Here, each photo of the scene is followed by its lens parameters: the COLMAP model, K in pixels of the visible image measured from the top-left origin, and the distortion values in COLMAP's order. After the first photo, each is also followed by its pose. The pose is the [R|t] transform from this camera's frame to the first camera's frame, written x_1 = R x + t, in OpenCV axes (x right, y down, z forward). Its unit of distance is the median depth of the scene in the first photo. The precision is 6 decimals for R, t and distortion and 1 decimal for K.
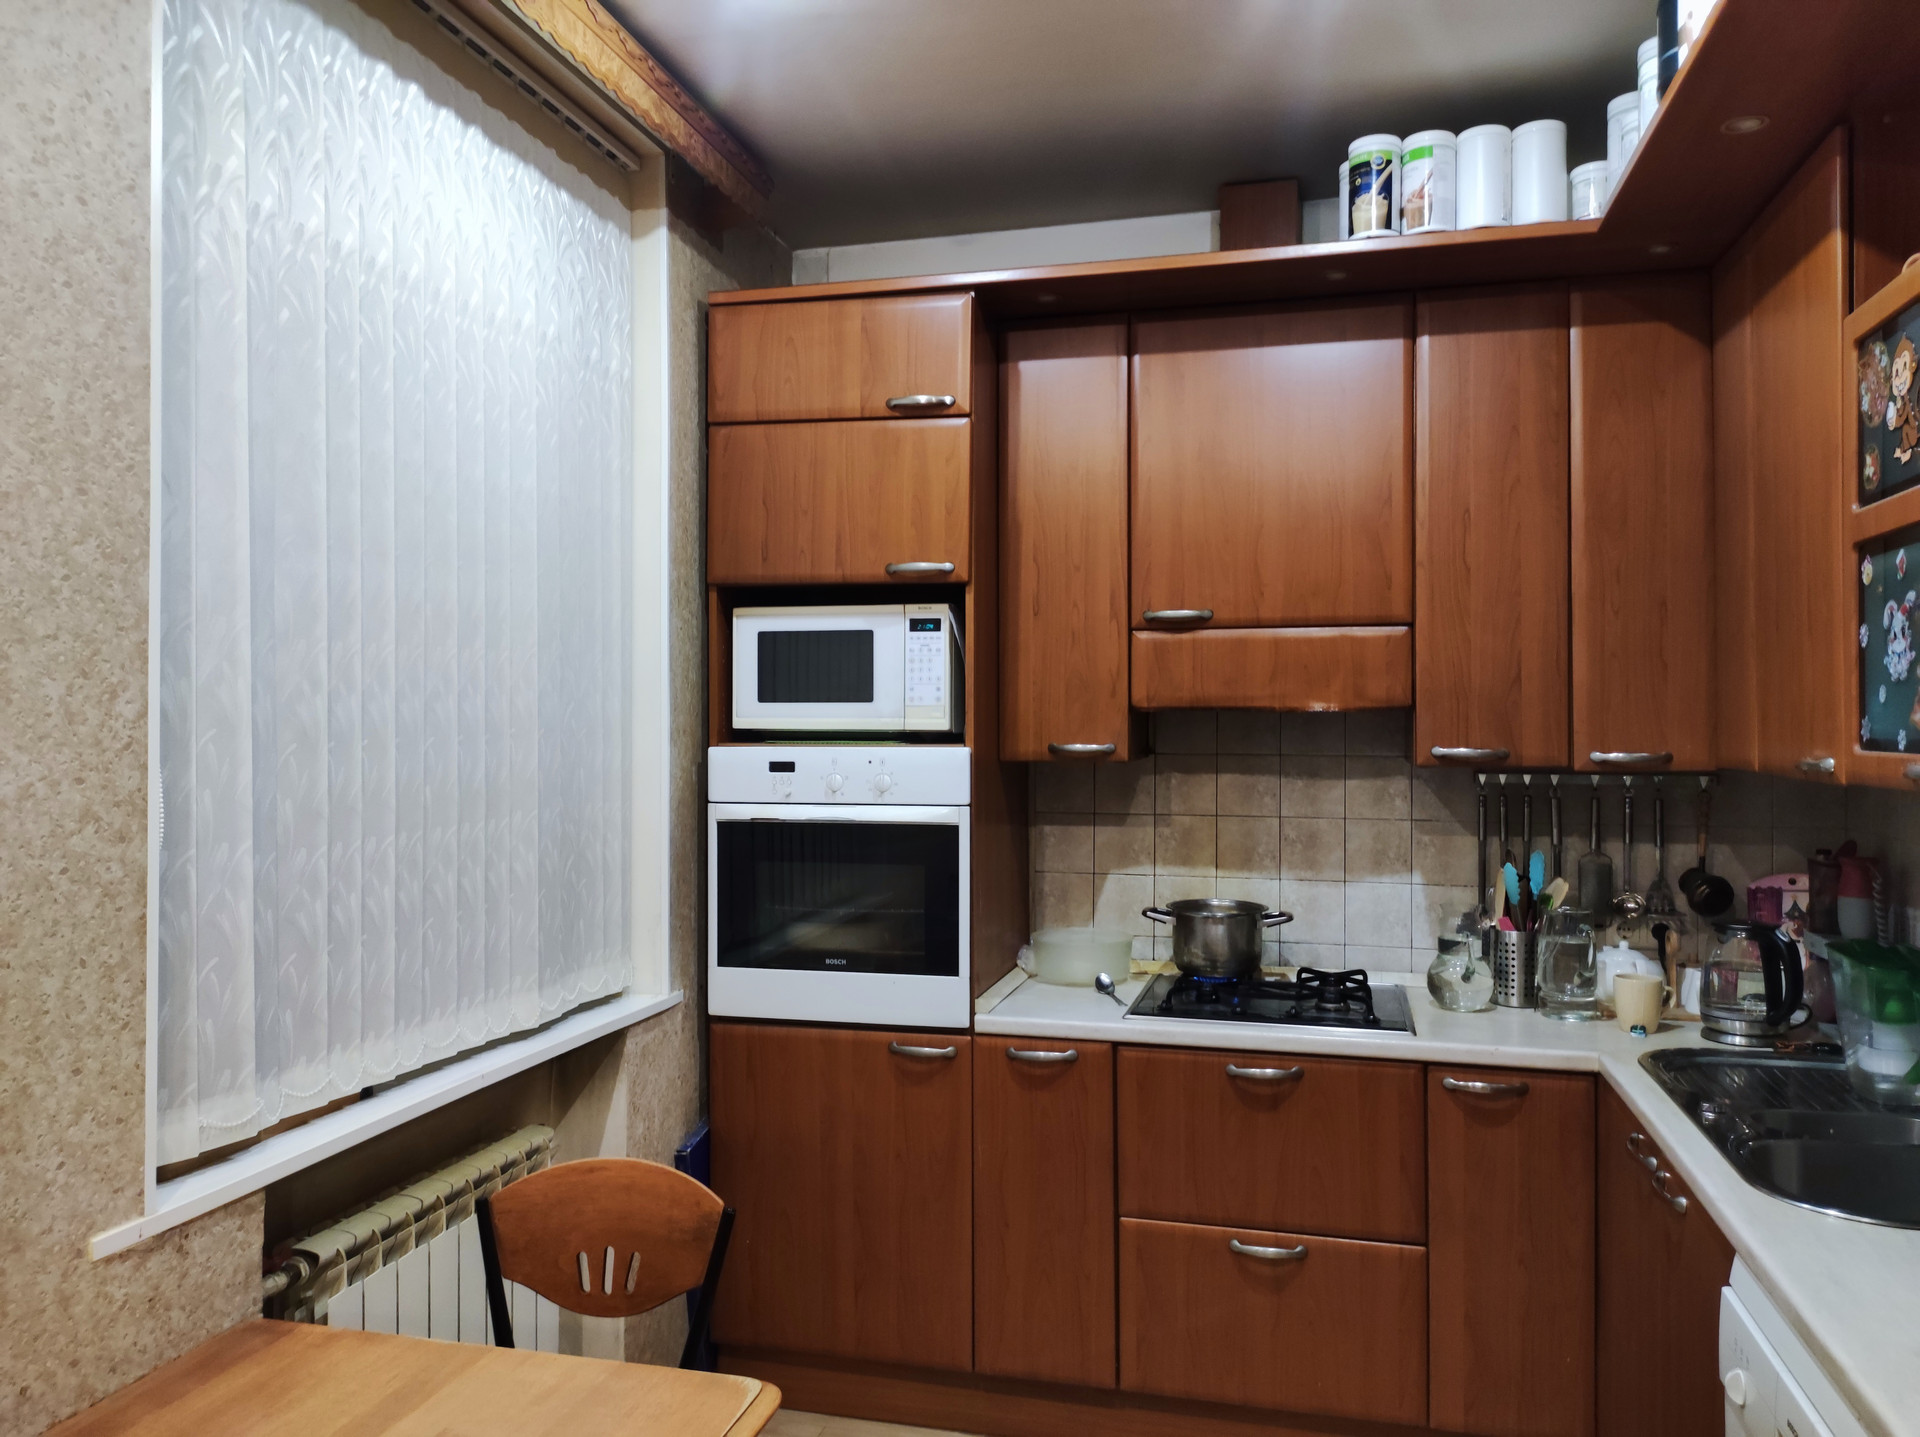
lens RADIAL K [[1403.0, 0, 960.0], [0, 1403.0, 718.5], [0, 0, 1]] dist [0.055910, -0.055523]
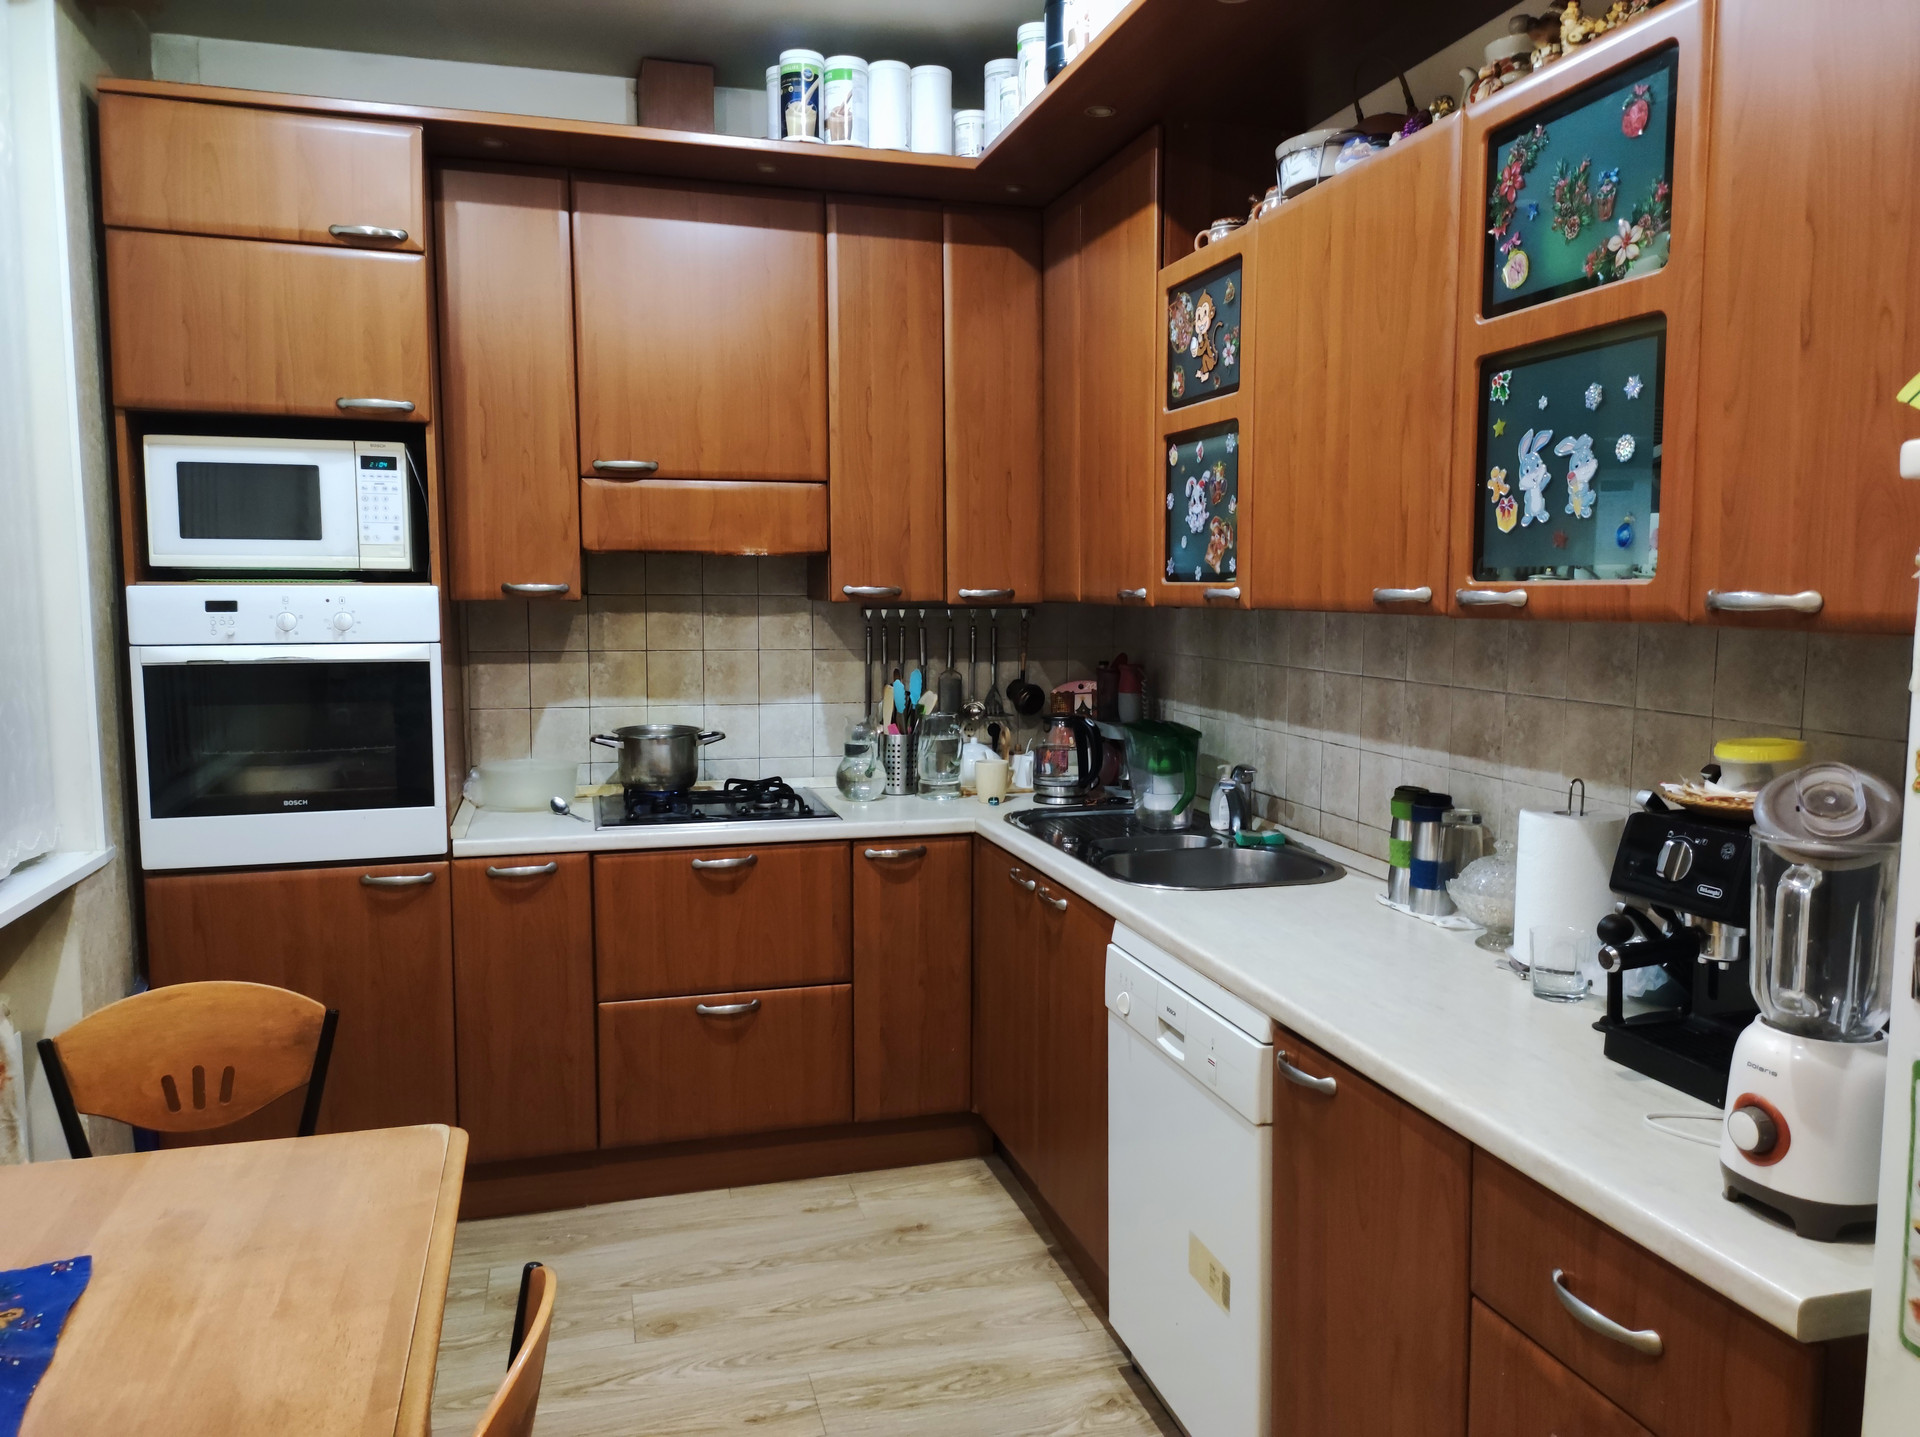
lens RADIAL K [[1403.0, 0, 960.0], [0, 1403.0, 718.5], [0, 0, 1]] dist [0.055910, -0.055523]
pose [[0.864290, -0.047172, 0.500777, -0.182587], [-0.003107, 0.995073, 0.099095, 0.013378], [-0.502984, -0.087202, 0.859885, -0.091203]]
